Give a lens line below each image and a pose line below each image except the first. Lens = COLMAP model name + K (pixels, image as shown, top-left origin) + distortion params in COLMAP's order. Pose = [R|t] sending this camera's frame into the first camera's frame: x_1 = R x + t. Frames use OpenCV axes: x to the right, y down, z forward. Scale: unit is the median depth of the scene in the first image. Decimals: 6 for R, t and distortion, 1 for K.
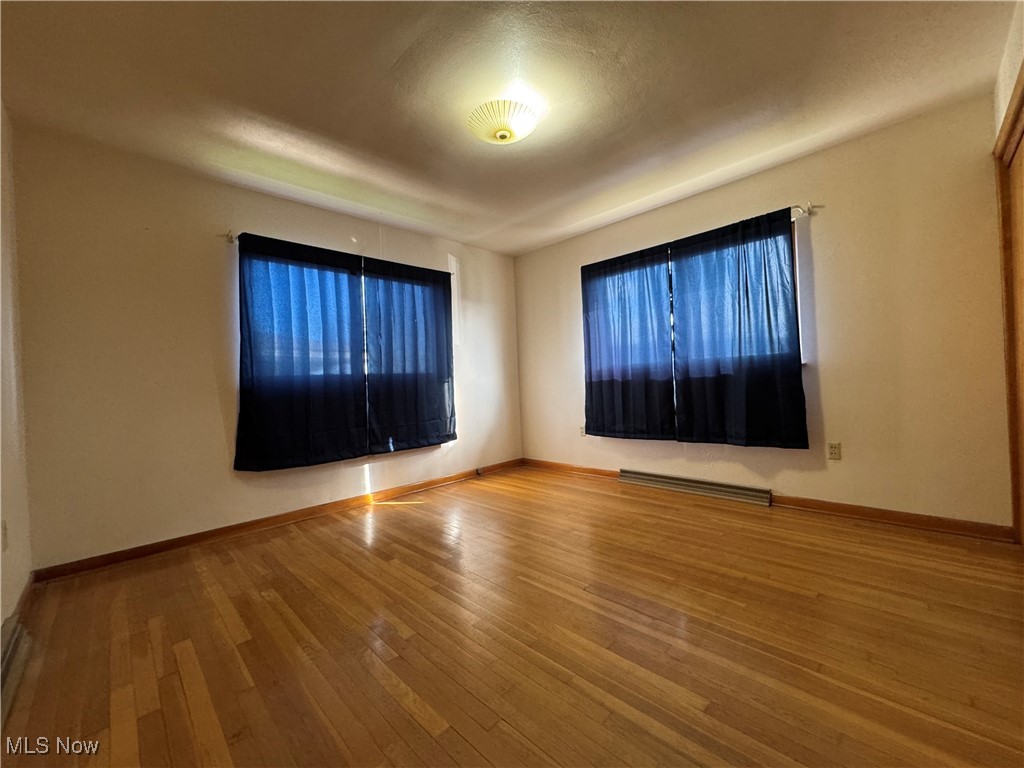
lens RADIAL K [[407.0, 0, 511.4], [0, 407.0, 383.1], [0, 0, 1]] dist [-0.006113, -0.000024]
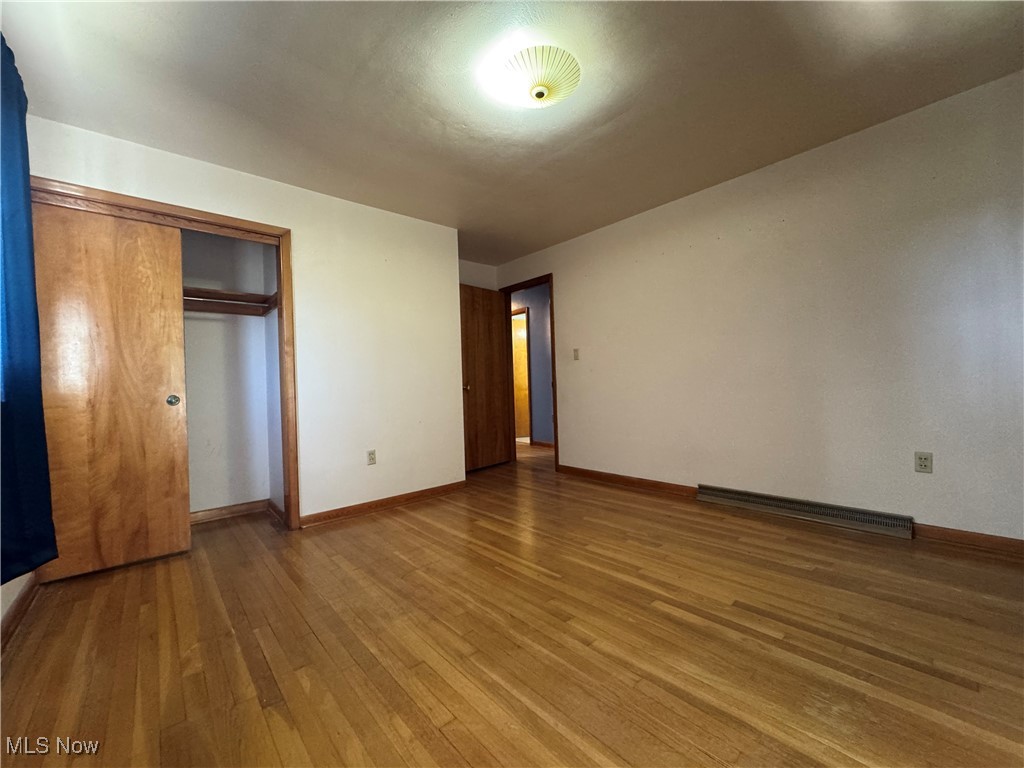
lens RADIAL K [[407.0, 0, 511.4], [0, 407.0, 383.1], [0, 0, 1]] dist [-0.006113, -0.000024]
pose [[-0.995778, 0.078348, 0.047821, 0.052187], [0.077624, 0.996841, -0.016818, 0.017968], [-0.048988, -0.013034, -0.998714, 2.065372]]
